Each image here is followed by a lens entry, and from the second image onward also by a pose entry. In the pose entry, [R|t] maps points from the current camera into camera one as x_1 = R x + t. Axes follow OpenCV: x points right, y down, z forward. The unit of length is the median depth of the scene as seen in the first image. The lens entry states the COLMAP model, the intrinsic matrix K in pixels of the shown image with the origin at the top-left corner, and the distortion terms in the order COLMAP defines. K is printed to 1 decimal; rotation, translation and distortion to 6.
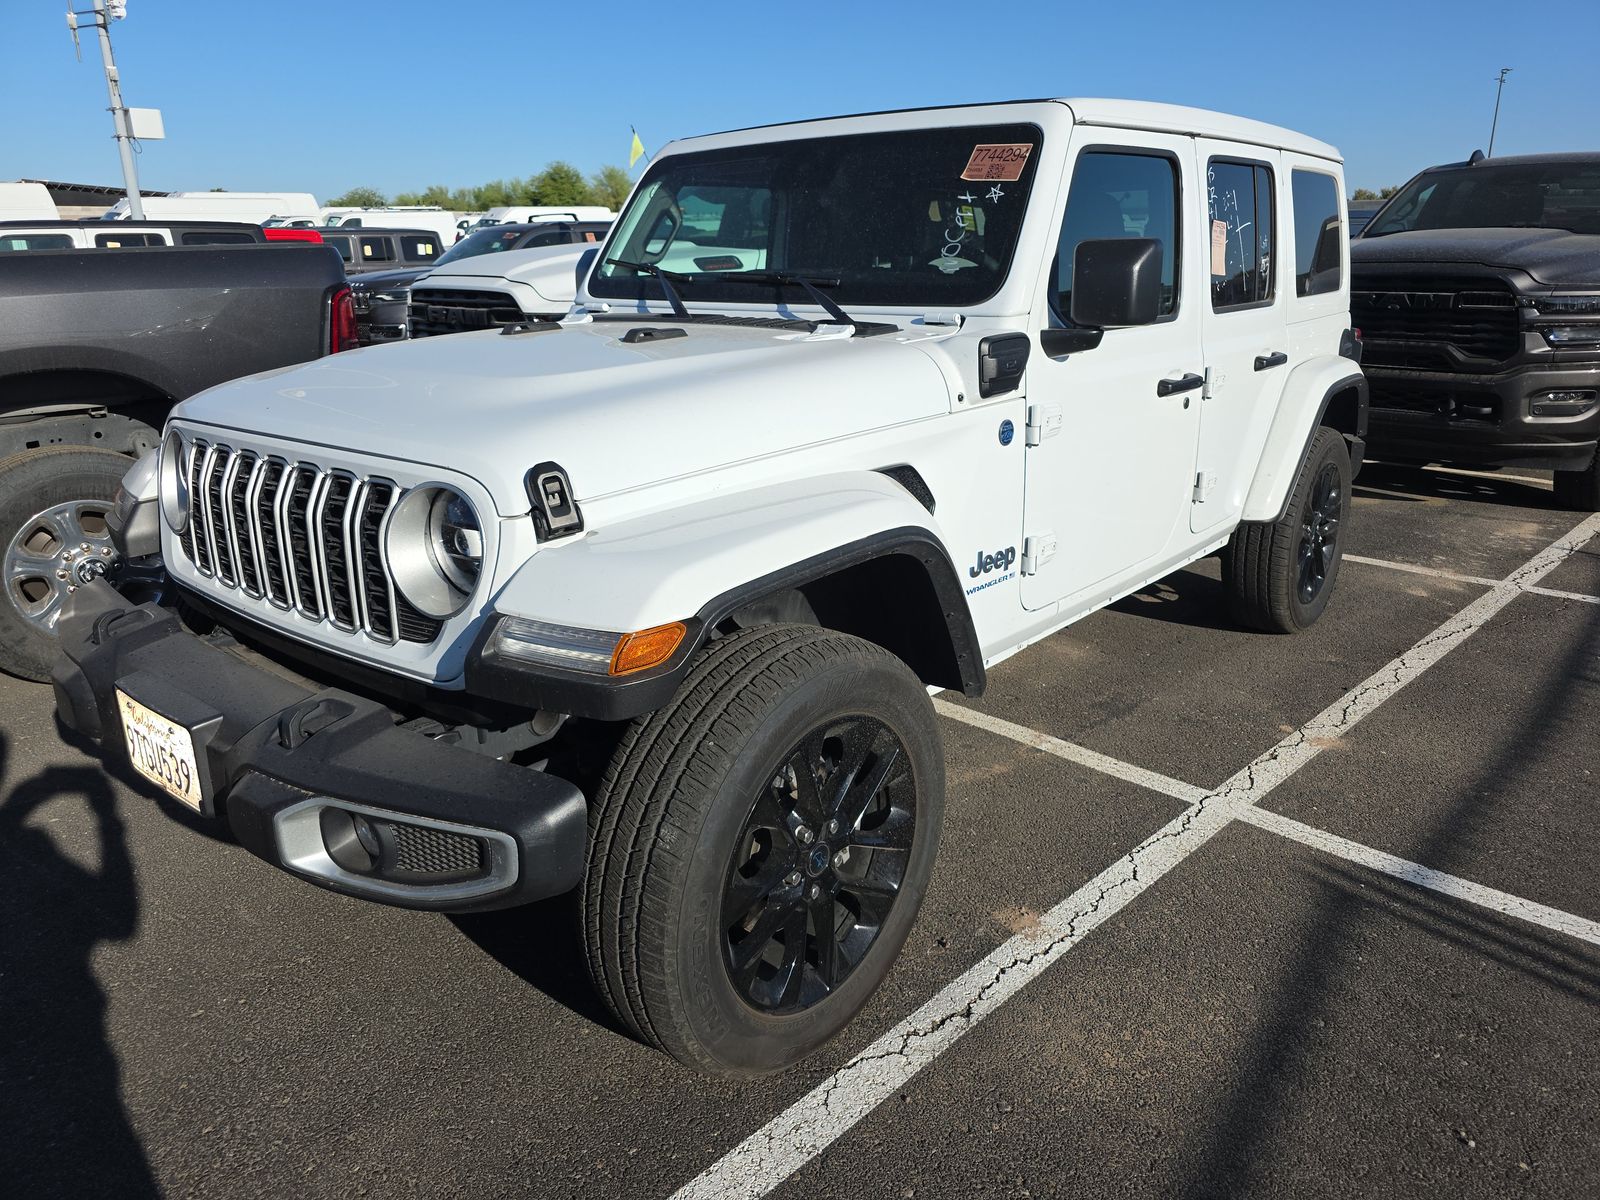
lens RADIAL K [[1098.5, 0, 814.6], [0, 1098.5, 582.2], [0, 0, 1]] dist [0.057395, -0.064265]
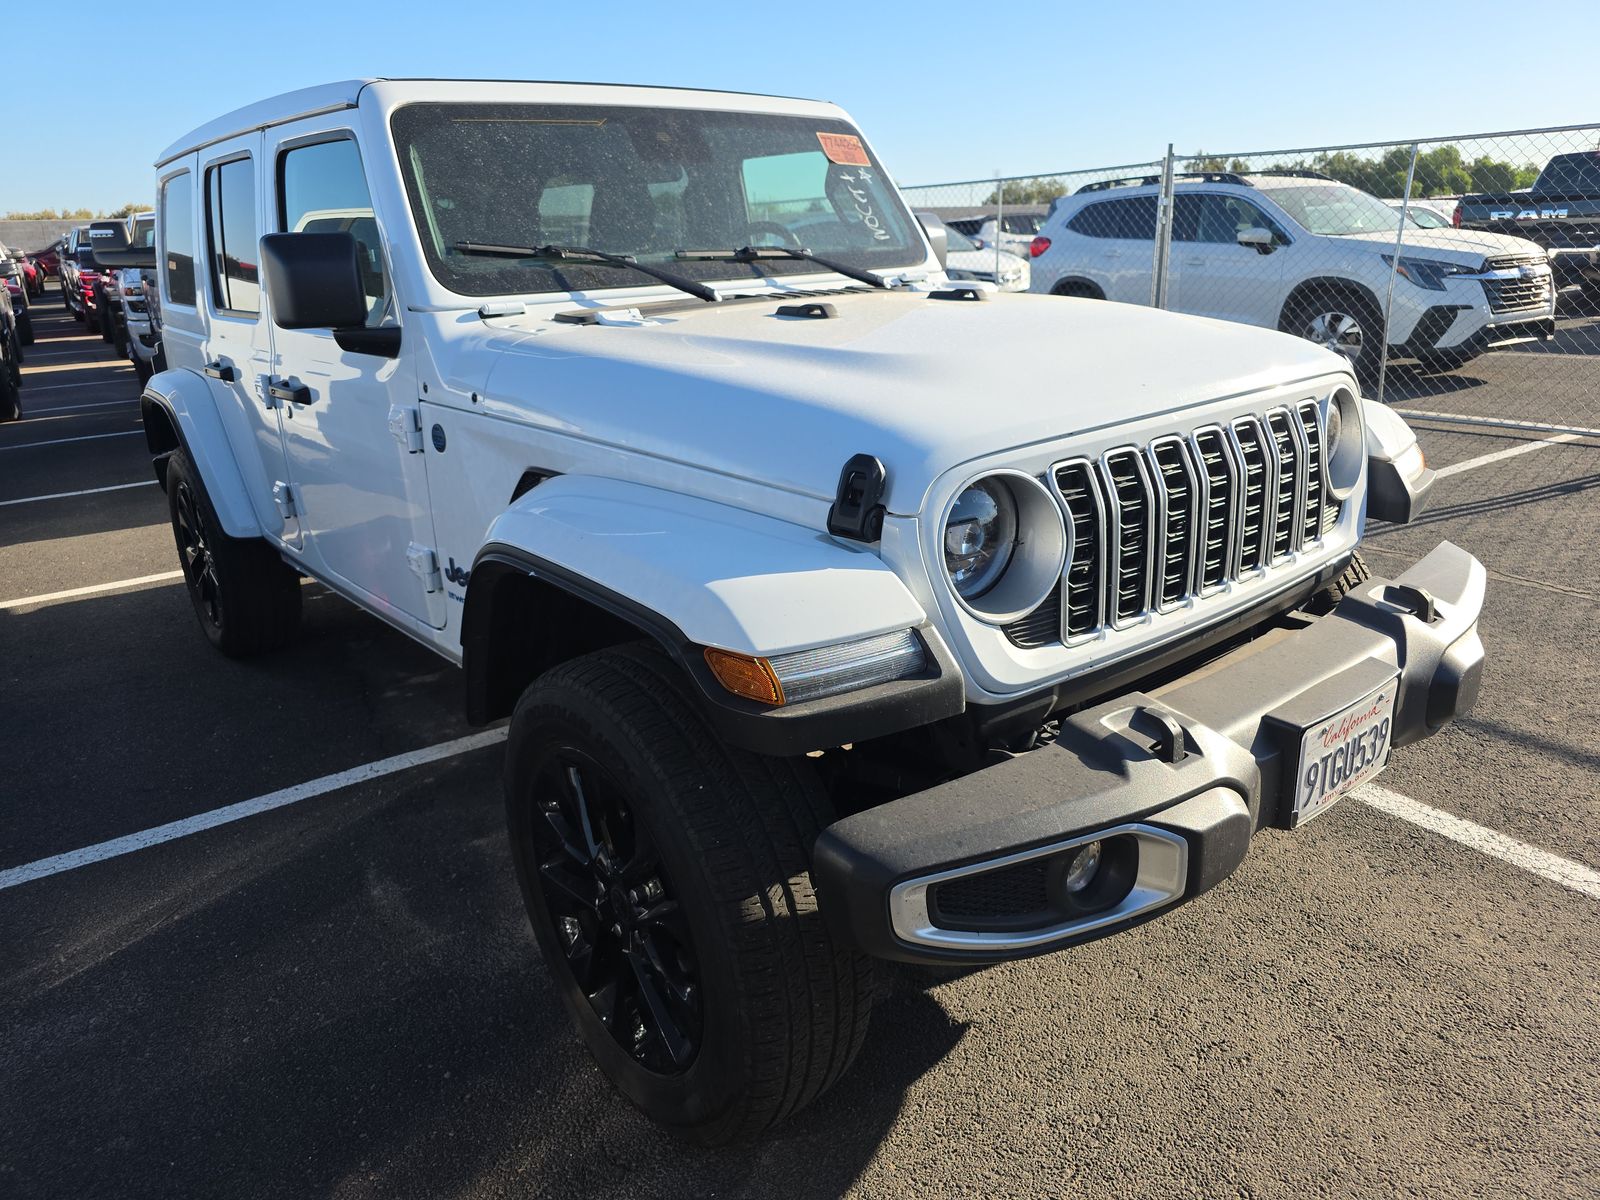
lens RADIAL K [[1098.5, 0, 814.6], [0, 1098.5, 582.2], [0, 0, 1]] dist [0.057395, -0.064265]
pose [[0.223281, -0.292440, 0.929852, -1.080135], [0.315675, 0.924219, 0.214868, -0.218979], [-0.922223, 0.245555, 0.298677, 0.803780]]
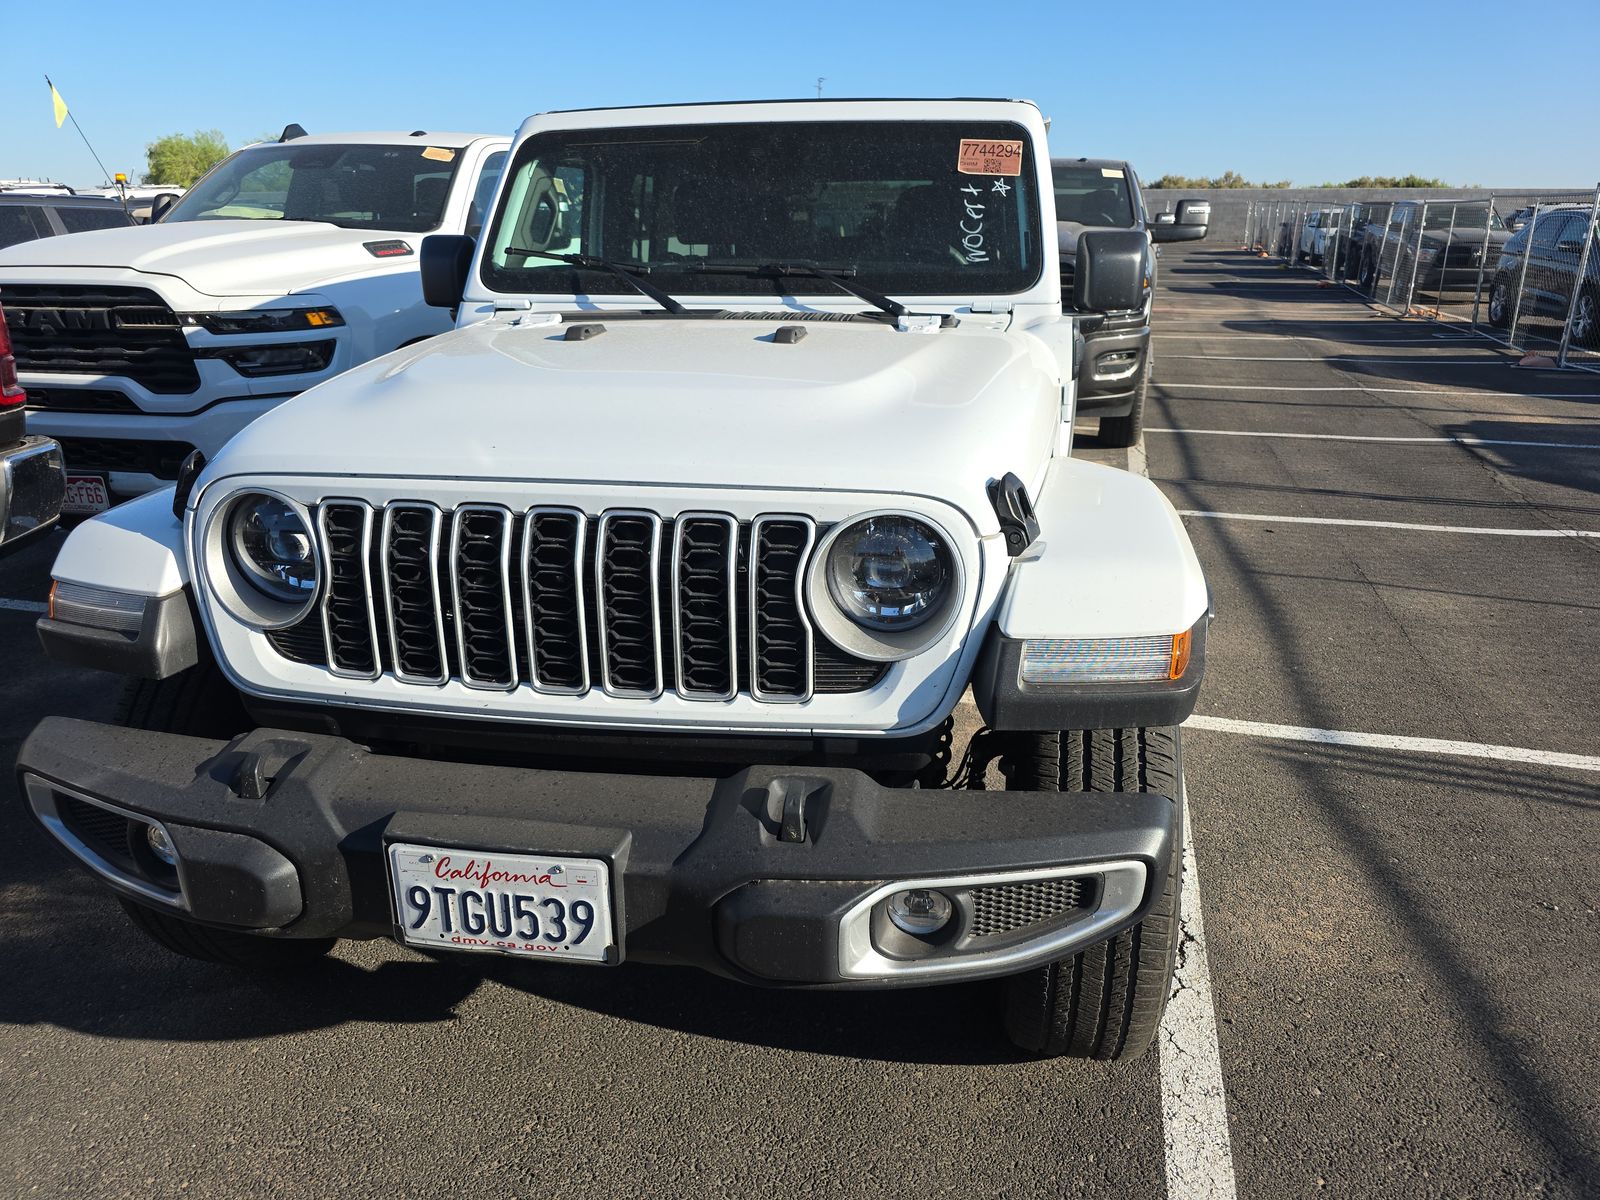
lens RADIAL K [[1098.5, 0, 814.6], [0, 1098.5, 582.2], [0, 0, 1]] dist [0.057395, -0.064265]
pose [[0.865557, -0.145772, 0.479125, -0.548427], [0.138921, 0.989043, 0.049945, -0.055837], [-0.481156, 0.023330, 0.876324, 0.168507]]
